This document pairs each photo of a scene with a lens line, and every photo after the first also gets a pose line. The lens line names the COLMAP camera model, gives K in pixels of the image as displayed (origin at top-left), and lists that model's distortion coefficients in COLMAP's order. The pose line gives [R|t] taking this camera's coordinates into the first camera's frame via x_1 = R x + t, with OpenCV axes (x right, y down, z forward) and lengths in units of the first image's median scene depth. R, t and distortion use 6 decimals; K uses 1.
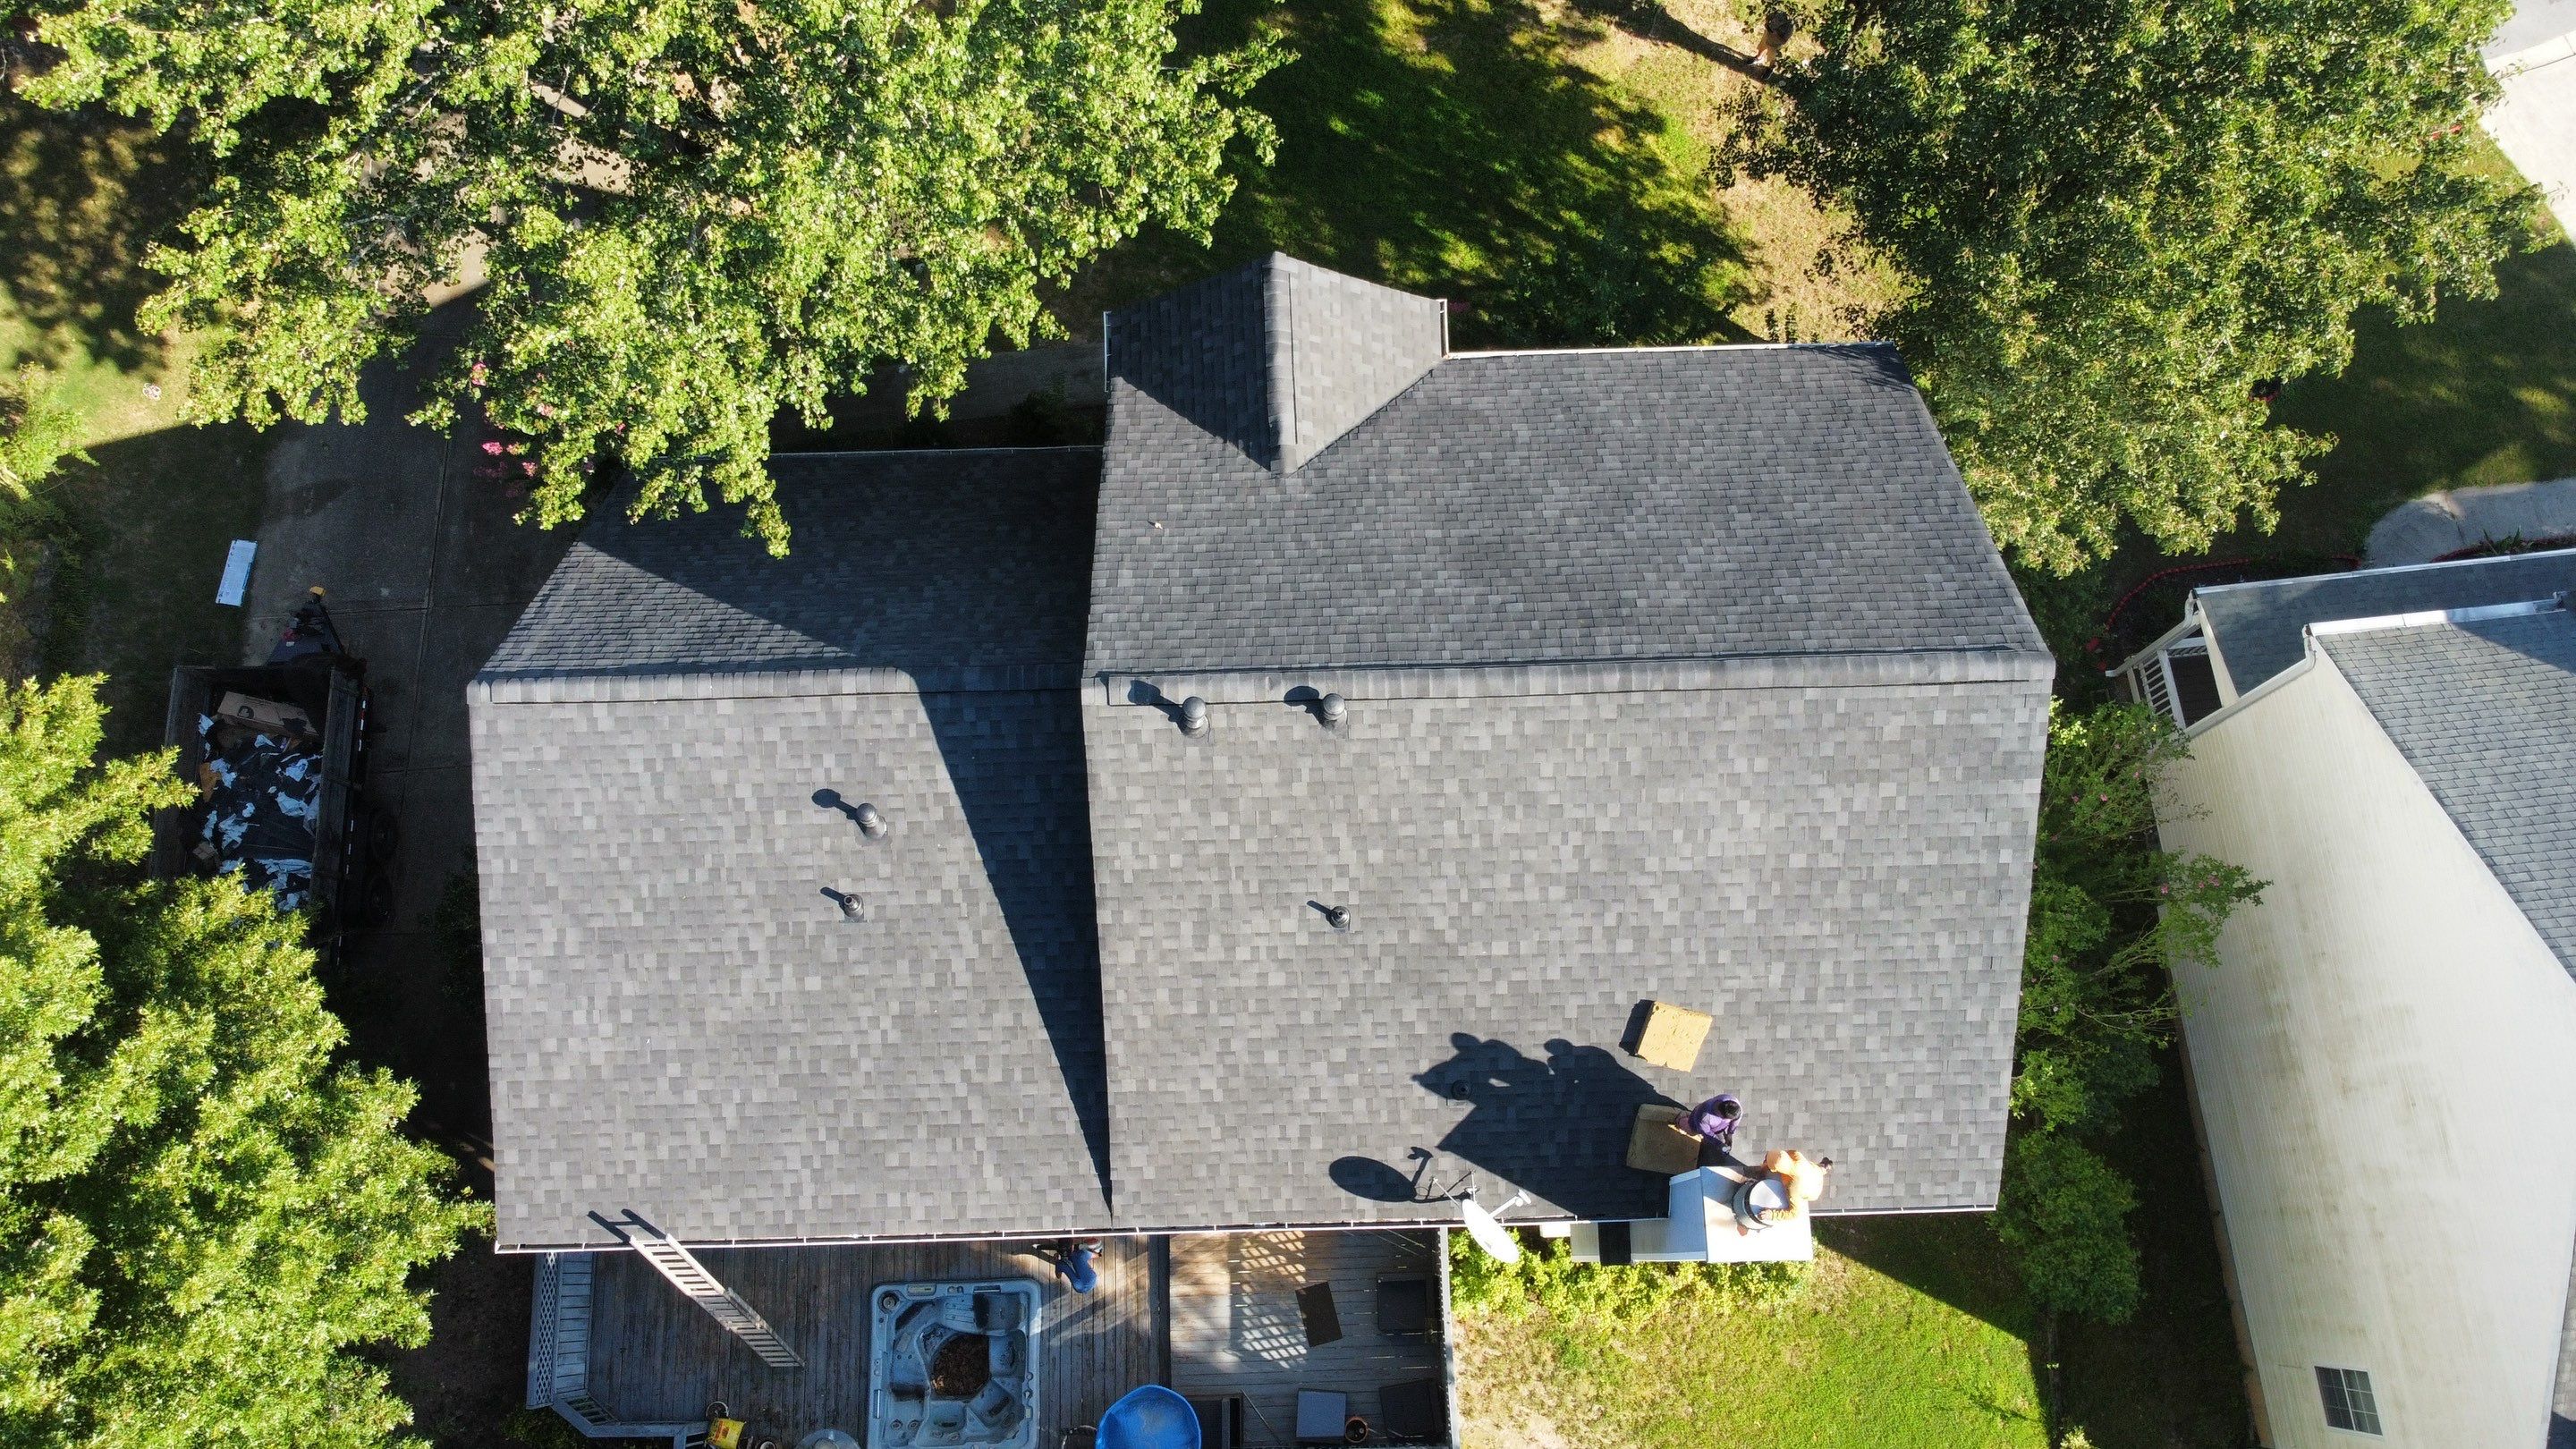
lens RADIAL K [[1977.1, 0, 1289.7], [0, 1977.1, 728.0], [0, 0, 1]] dist [0.000255, -0.001728]
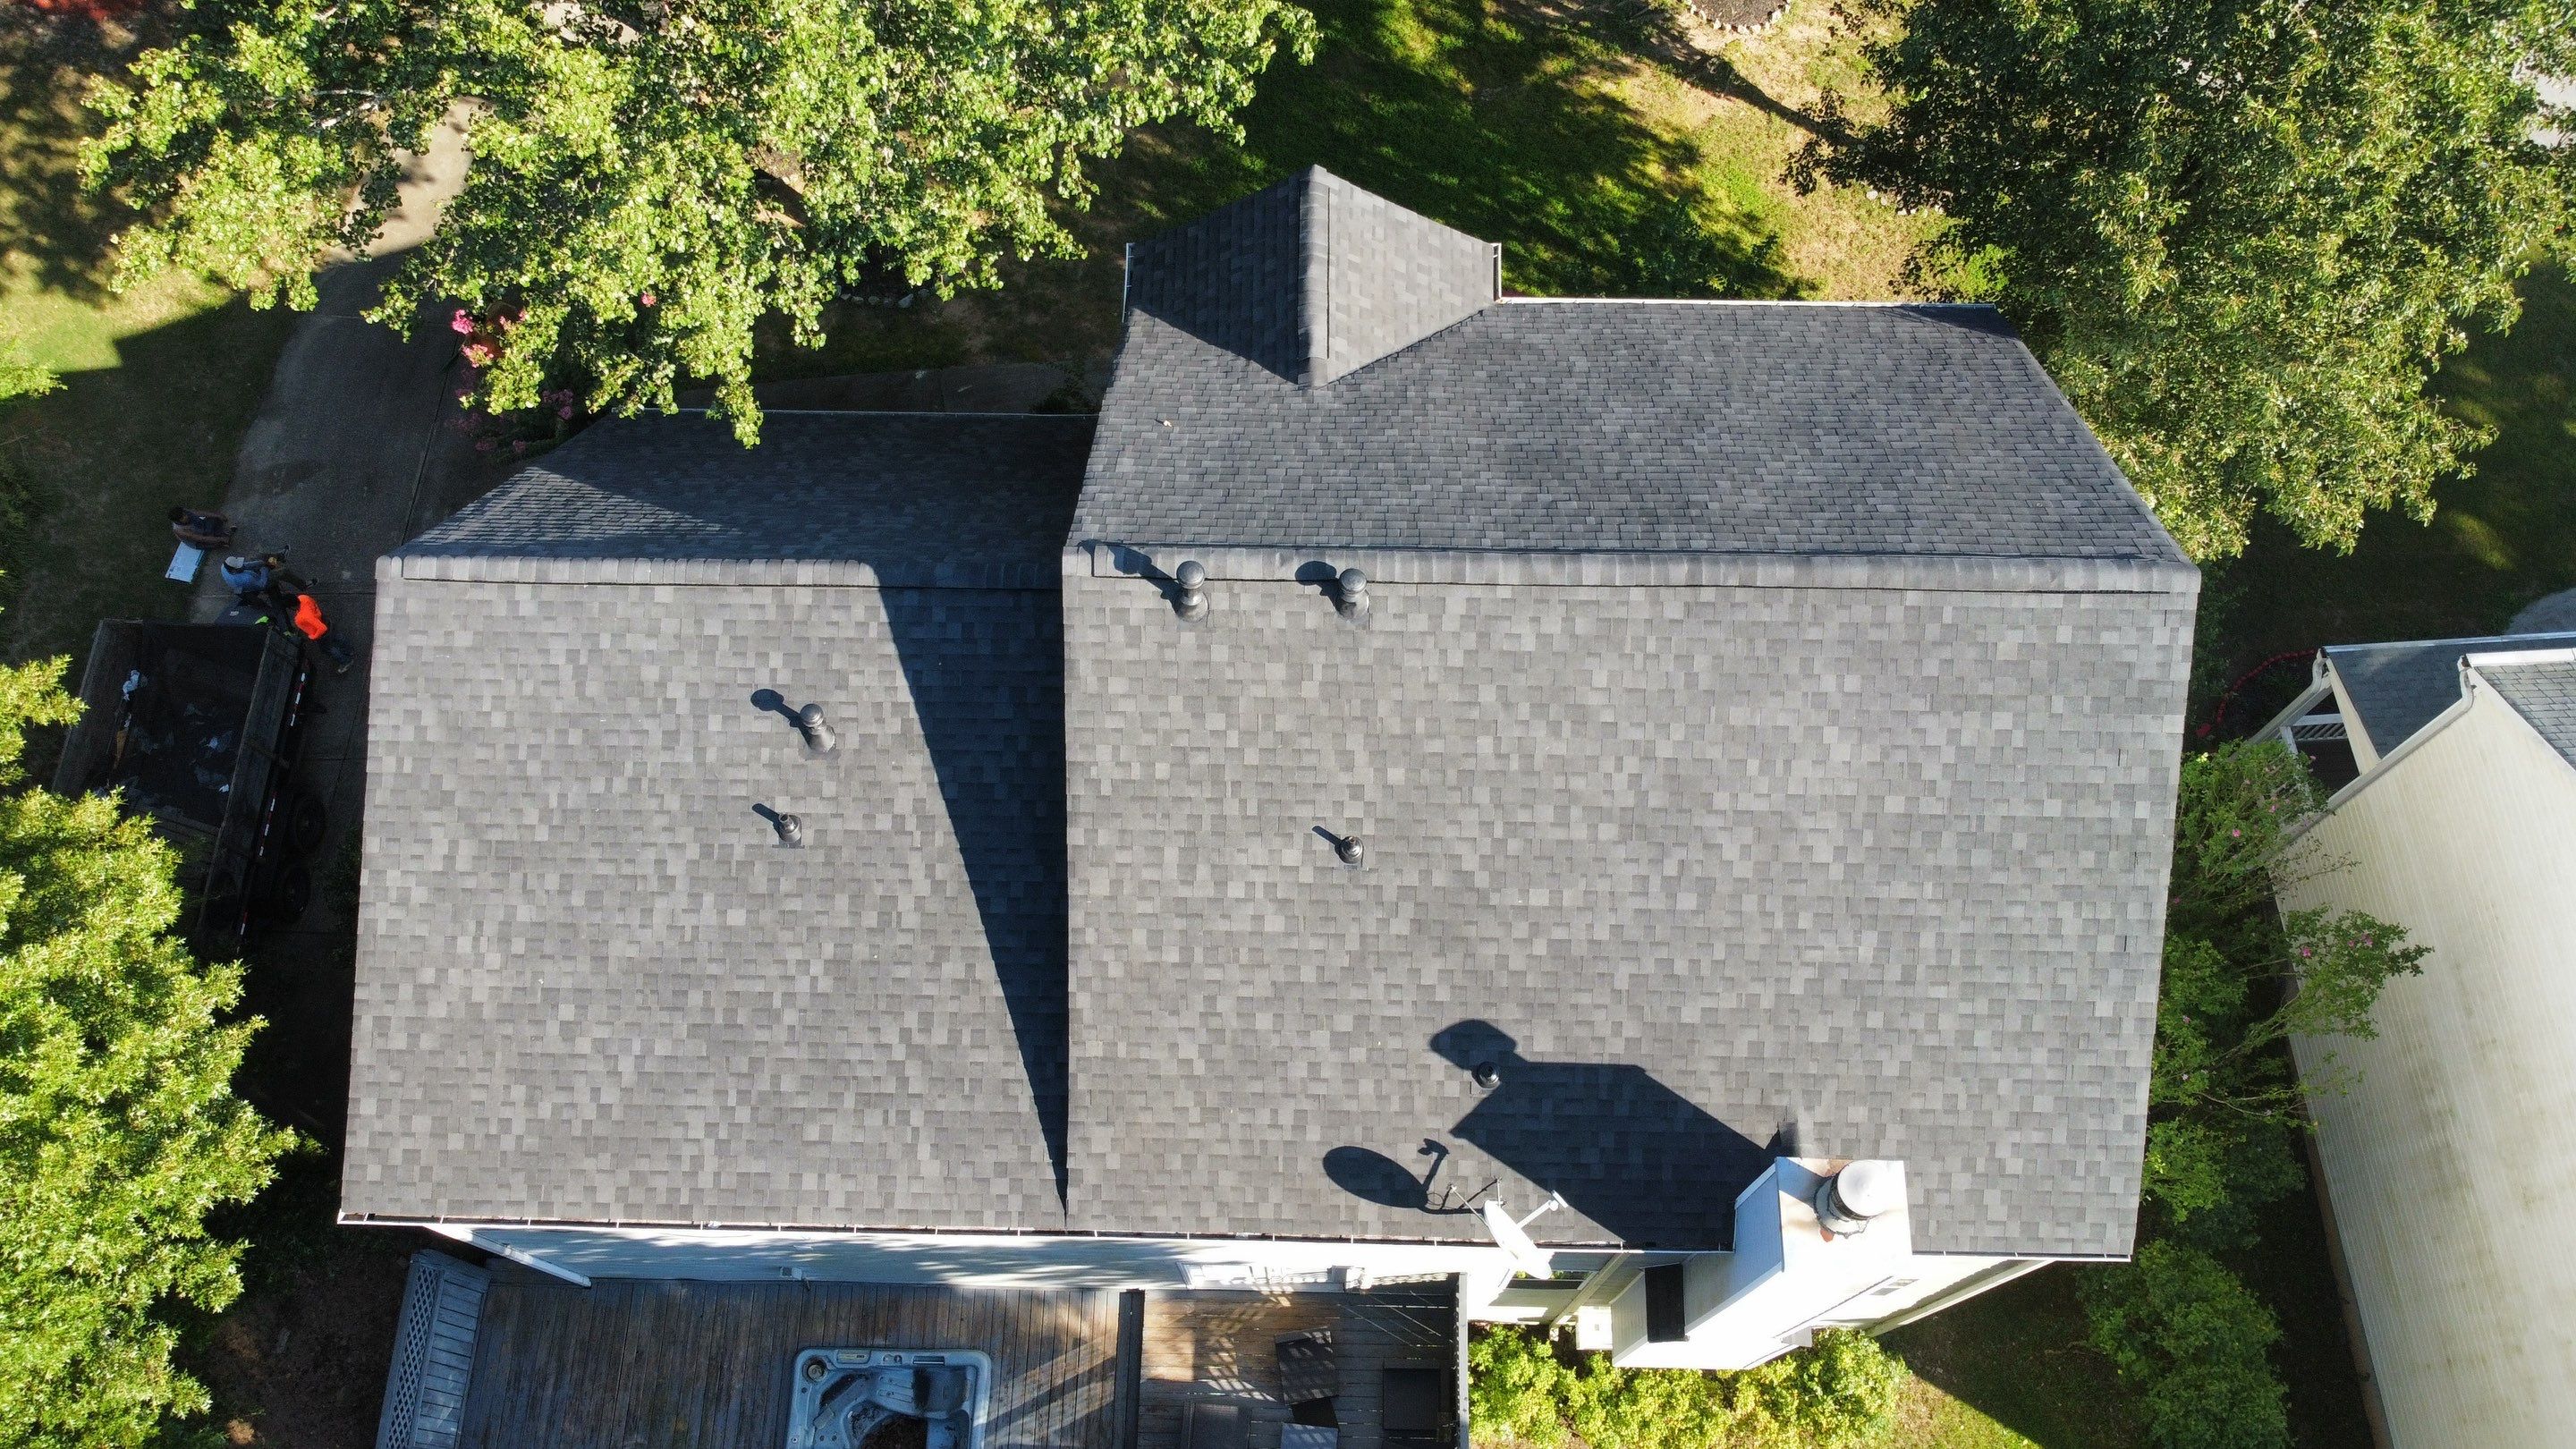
lens RADIAL K [[1977.1, 0, 1288.0], [0, 1977.1, 717.2], [0, 0, 1]] dist [0.000255, -0.001728]
pose [[0.998632, 0.043668, -0.028761, 0.019095], [-0.047335, 0.988669, -0.142450, 0.153932], [0.022214, 0.143617, 0.989384, 0.142353]]
